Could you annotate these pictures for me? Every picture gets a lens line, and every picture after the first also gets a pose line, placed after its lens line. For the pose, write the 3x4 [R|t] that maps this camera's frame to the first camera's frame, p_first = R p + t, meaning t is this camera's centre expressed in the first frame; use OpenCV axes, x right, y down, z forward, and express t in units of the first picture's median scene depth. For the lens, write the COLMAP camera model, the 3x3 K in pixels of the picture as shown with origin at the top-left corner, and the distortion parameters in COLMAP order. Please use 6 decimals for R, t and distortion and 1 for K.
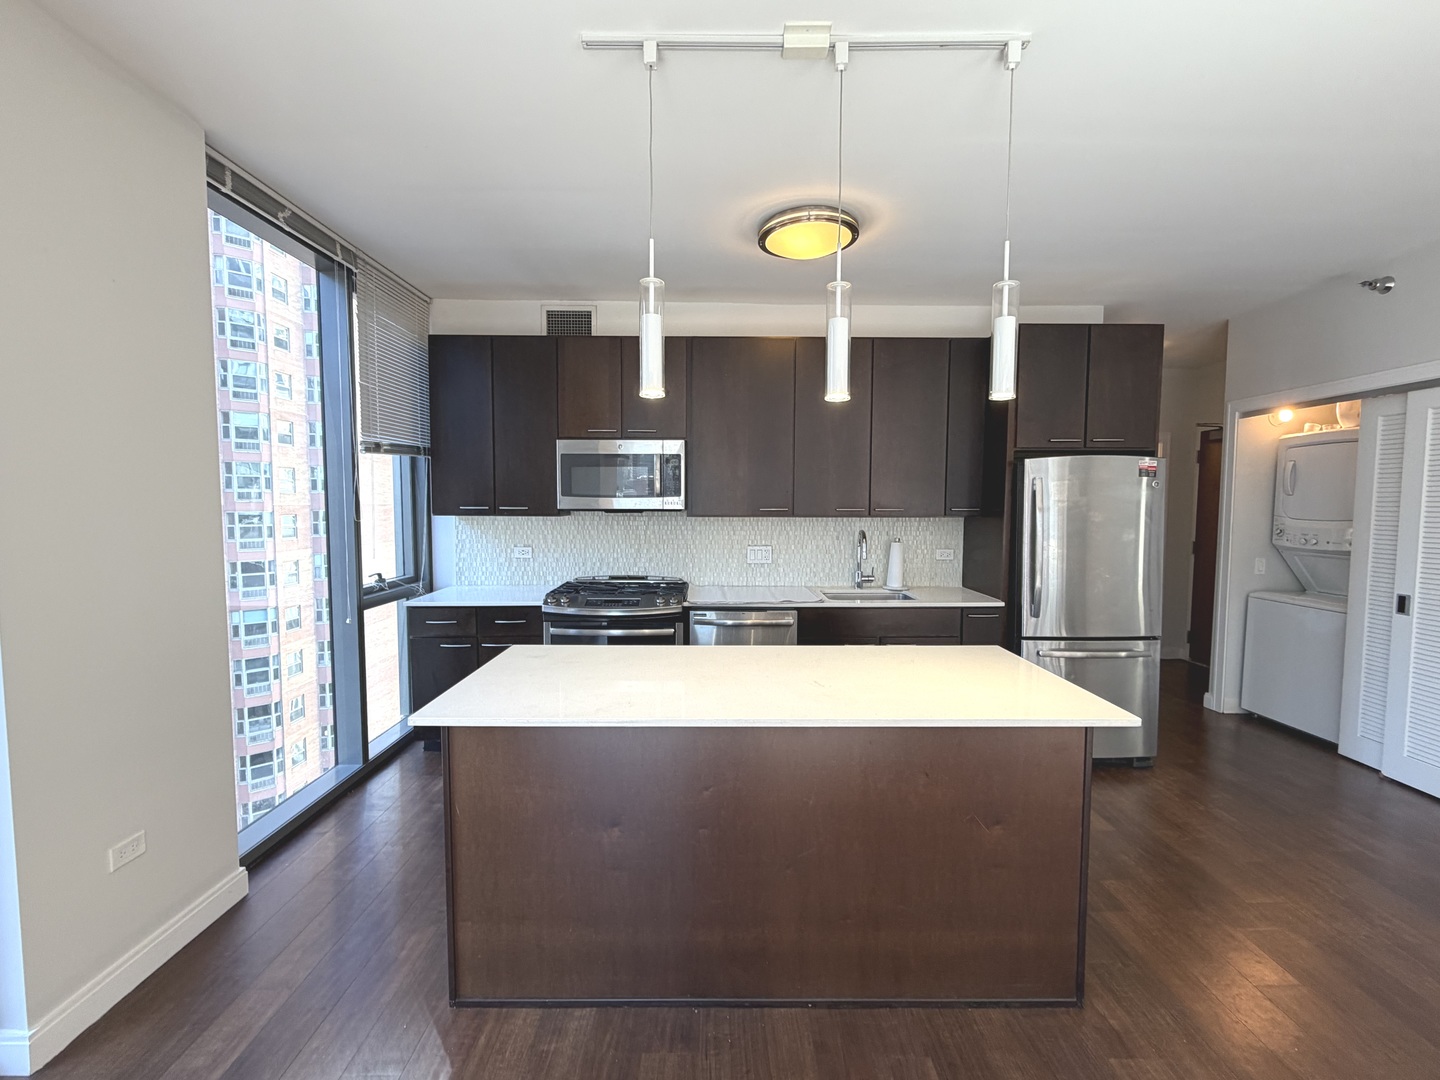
lens RADIAL K [[637.4, 0, 720.0], [0, 637.4, 540.0], [0, 0, 1]] dist [0.009225, 0.000249]
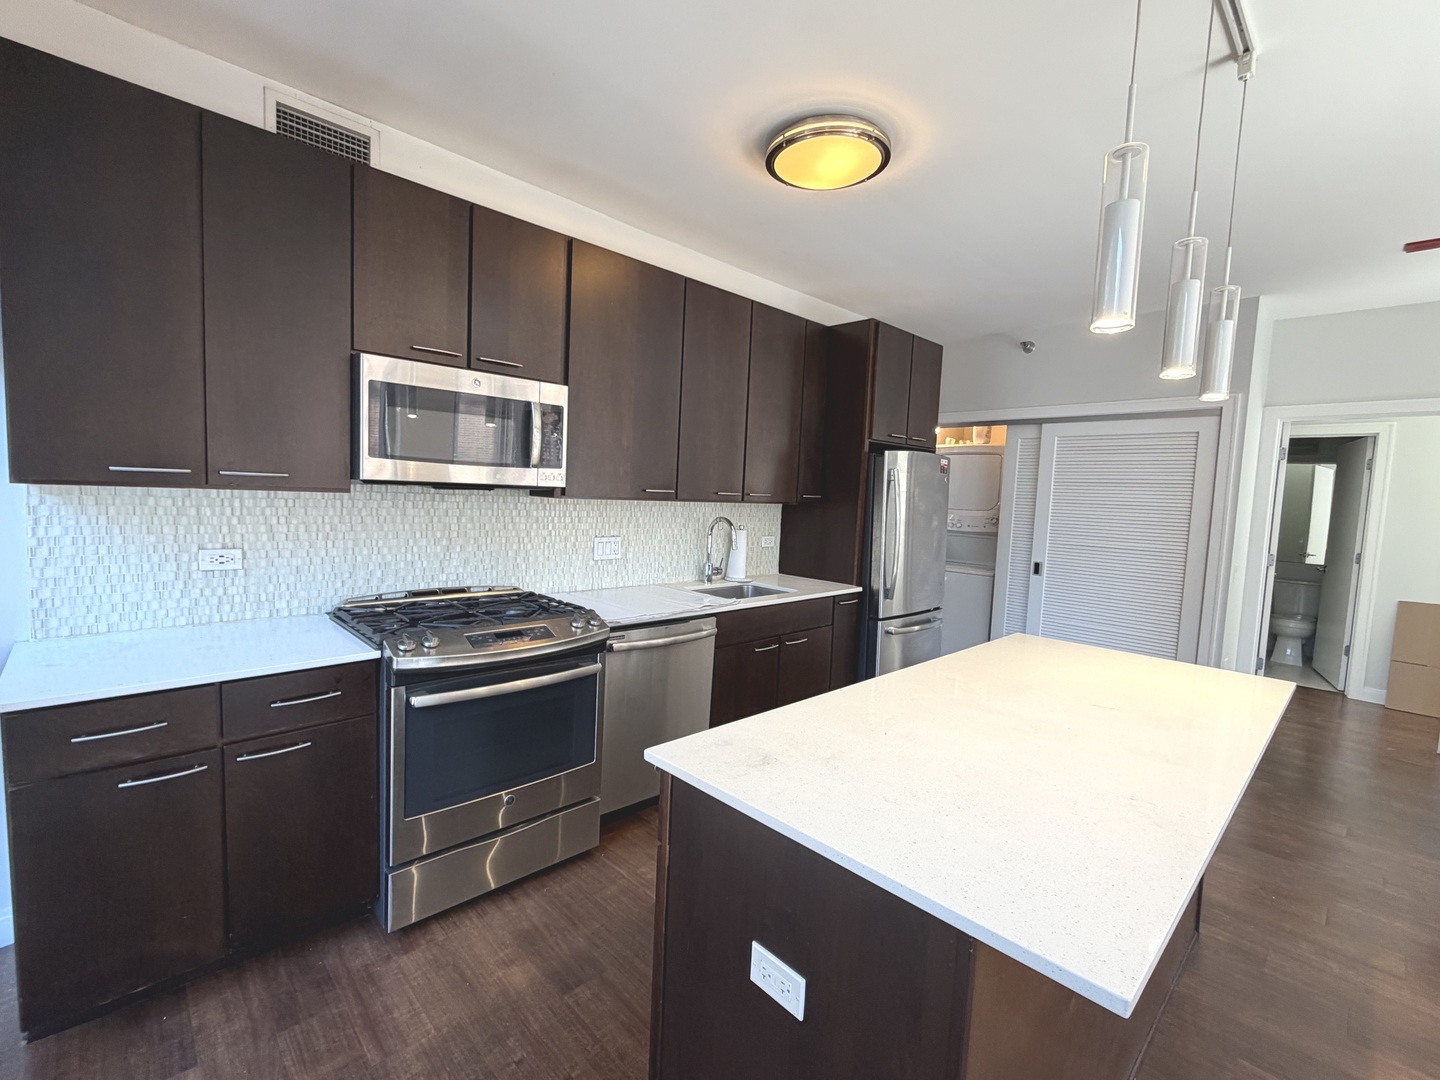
lens RADIAL K [[640.8, 0, 720.0], [0, 640.8, 540.0], [0, 0, 1]] dist [-0.000152, 0.000123]
pose [[0.723575, -0.025596, 0.689771, -0.414237], [0.001228, 0.999358, 0.035796, -0.016003], [-0.690244, -0.025054, 0.723142, 0.382859]]
